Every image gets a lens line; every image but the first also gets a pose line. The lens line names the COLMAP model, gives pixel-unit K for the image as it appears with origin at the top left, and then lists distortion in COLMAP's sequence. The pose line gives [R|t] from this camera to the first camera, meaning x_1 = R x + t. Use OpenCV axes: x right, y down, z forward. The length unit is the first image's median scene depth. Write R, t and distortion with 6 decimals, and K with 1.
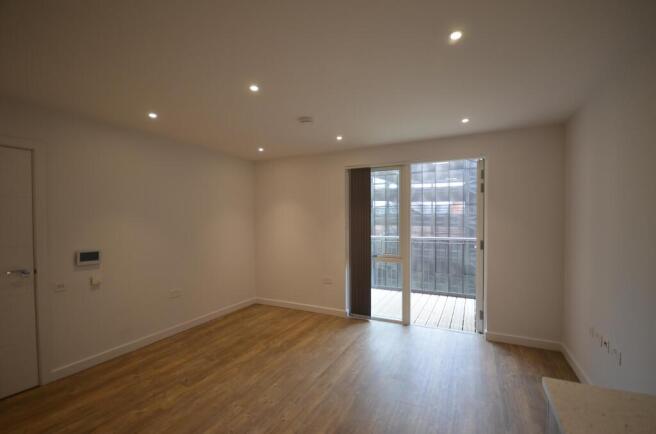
lens RADIAL K [[285.7, 0, 332.3], [0, 285.7, 219.8], [0, 0, 1]] dist [0.003658, -0.000083]
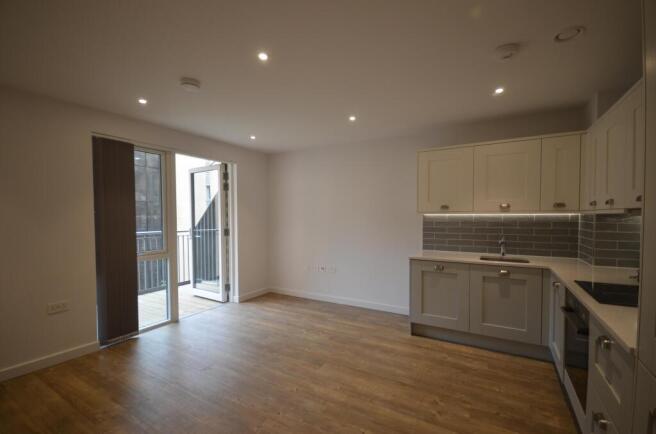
lens RADIAL K [[285.7, 0, 332.8], [0, 285.7, 219.5], [0, 0, 1]] dist [0.003658, -0.000083]
pose [[0.063725, -0.008147, 0.997934, -0.647351], [0.003336, 0.999963, 0.007951, 0.020875], [-0.997962, 0.002823, 0.063750, 0.410979]]
